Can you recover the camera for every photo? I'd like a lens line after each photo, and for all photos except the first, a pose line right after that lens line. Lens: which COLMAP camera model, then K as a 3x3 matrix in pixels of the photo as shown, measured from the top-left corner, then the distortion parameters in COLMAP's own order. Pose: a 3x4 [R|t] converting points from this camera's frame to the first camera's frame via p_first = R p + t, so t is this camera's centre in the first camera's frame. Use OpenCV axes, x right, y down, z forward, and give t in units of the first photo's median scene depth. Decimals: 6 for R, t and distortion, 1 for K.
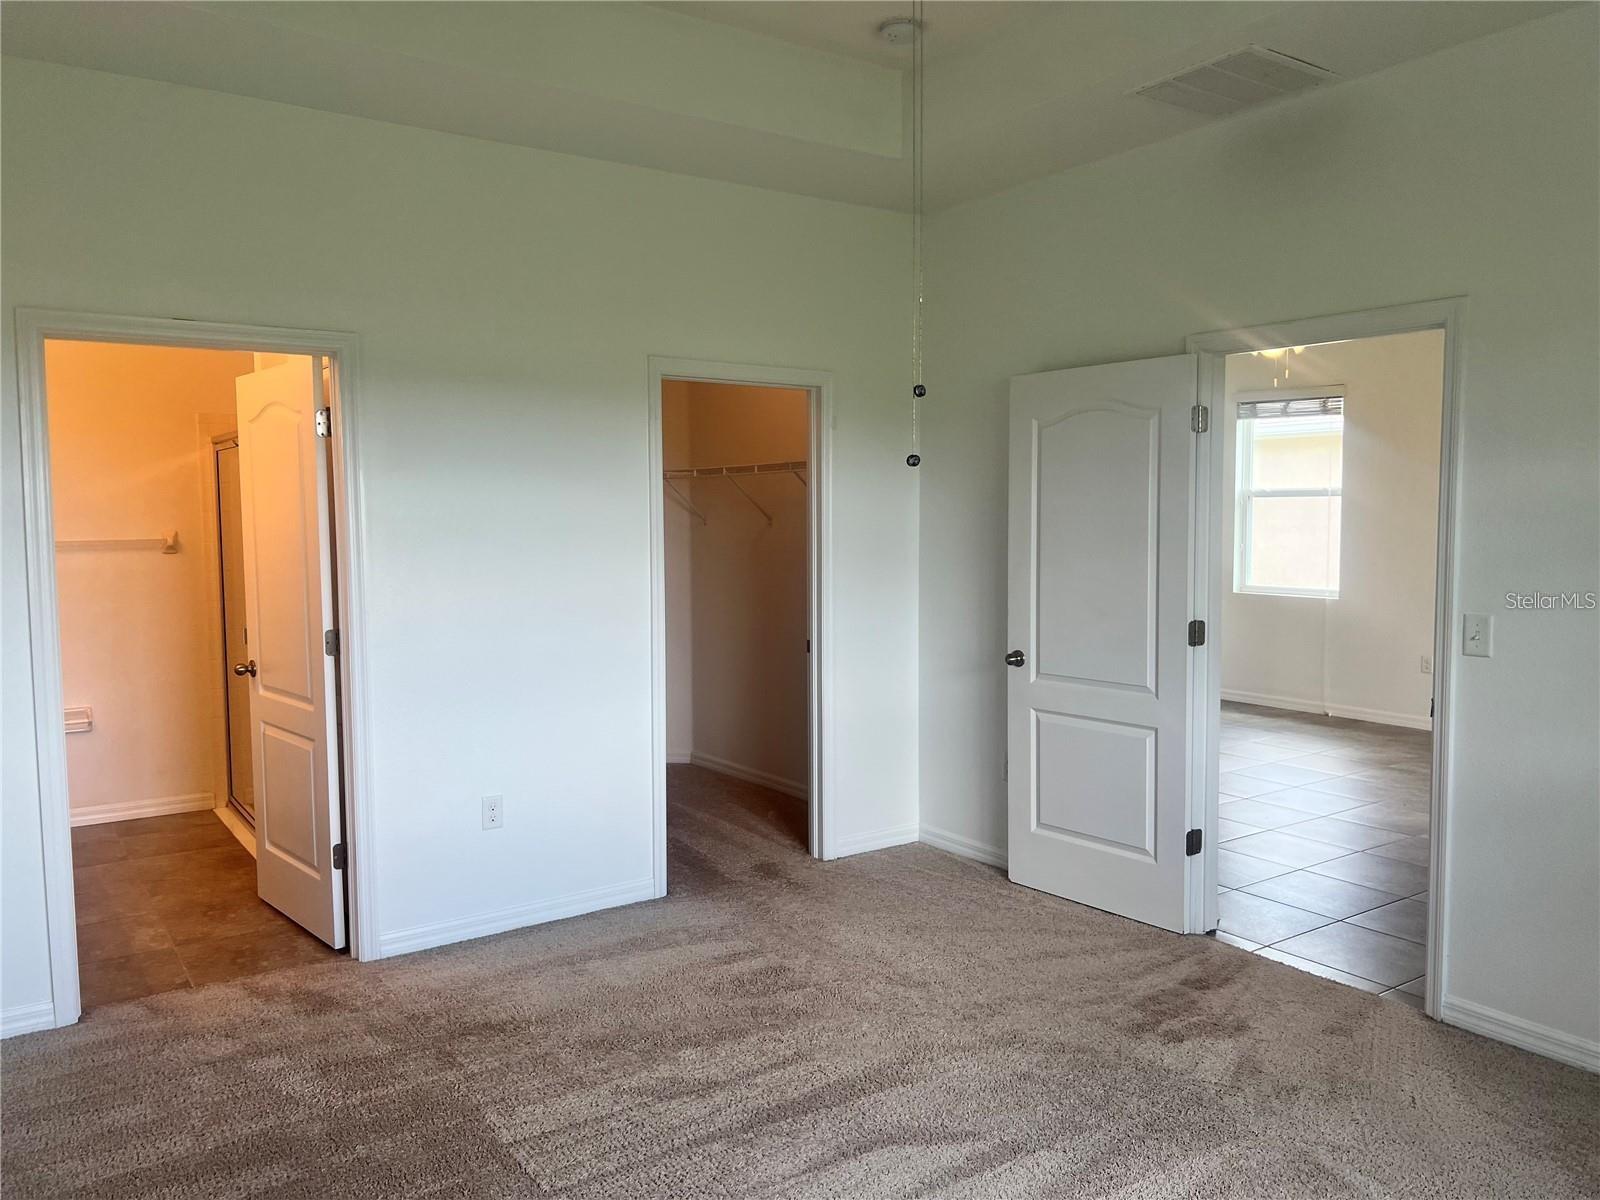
lens RADIAL K [[1202.3, 0, 824.9], [0, 1202.3, 598.2], [0, 0, 1]] dist [-0.005571, -0.007696]
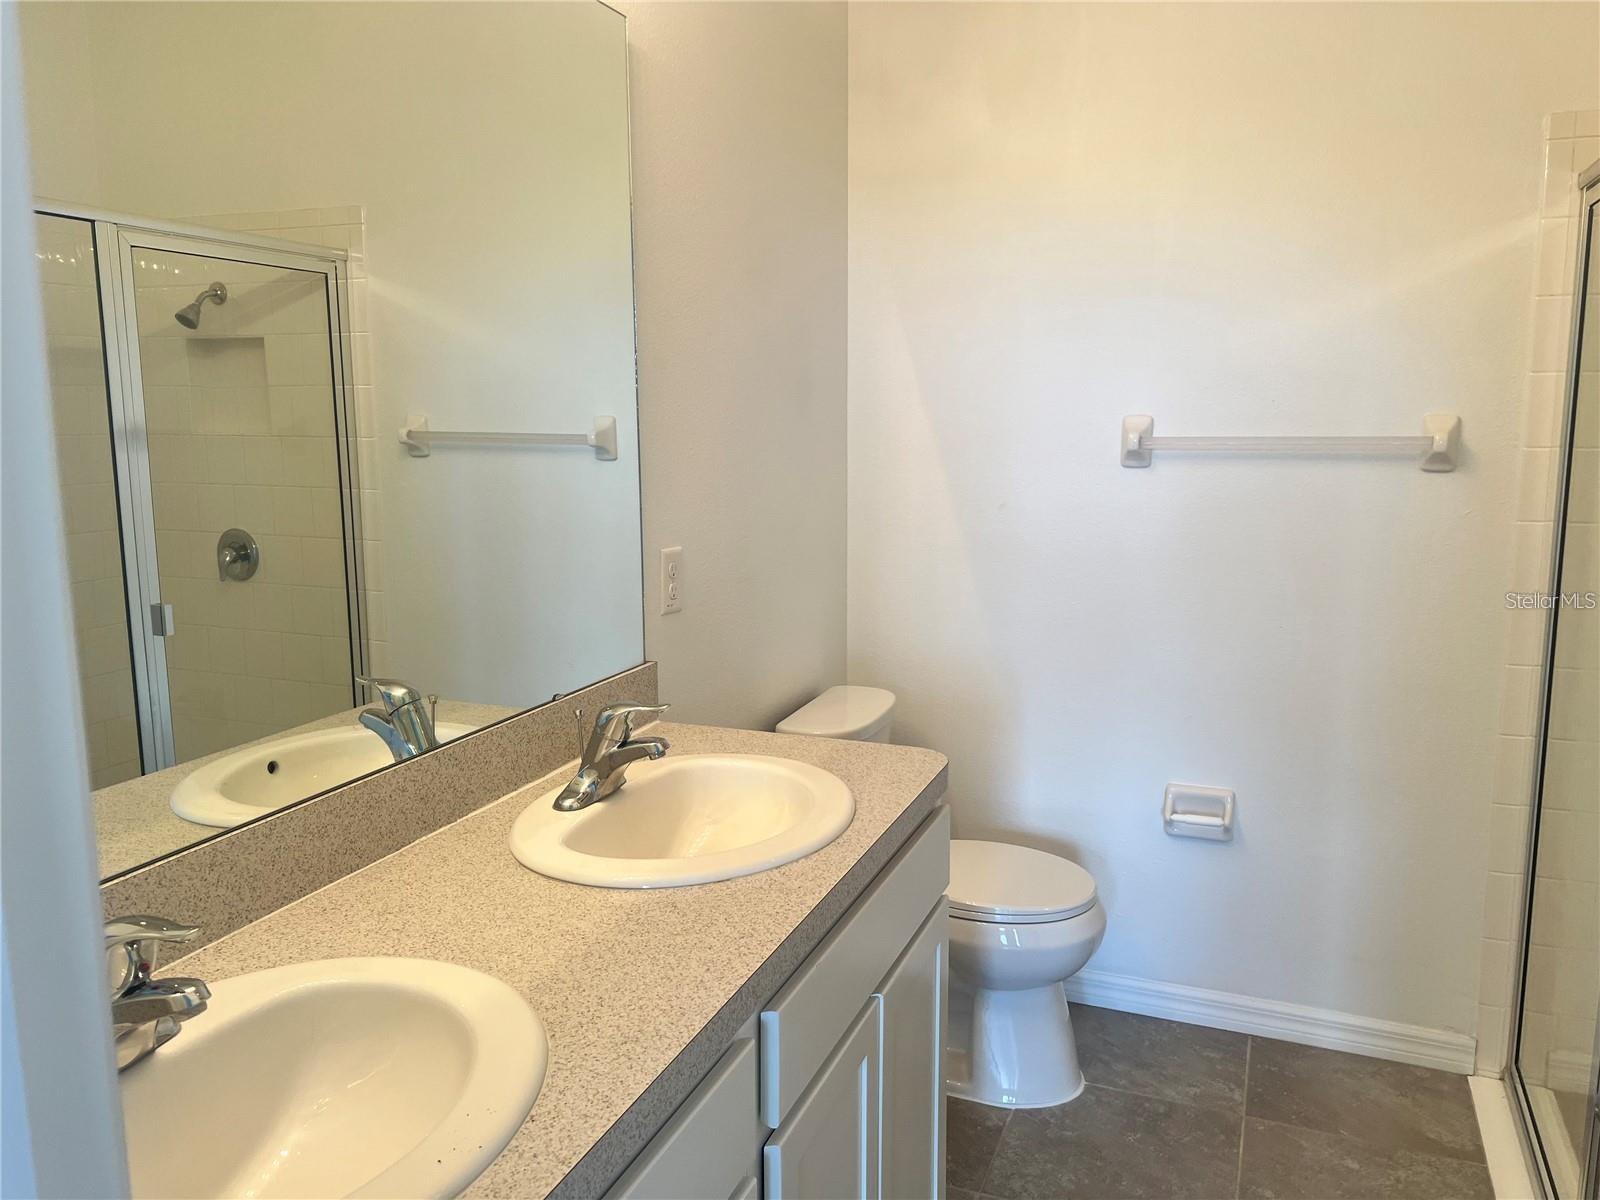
lens RADIAL K [[1202.3, 0, 824.9], [0, 1202.3, 598.2], [0, 0, 1]] dist [-0.005571, -0.007696]
pose [[0.535767, 0.129431, -0.834387, -0.309265], [-0.062395, 0.991549, 0.113746, -0.028068], [0.842057, -0.008880, 0.539315, 0.599653]]
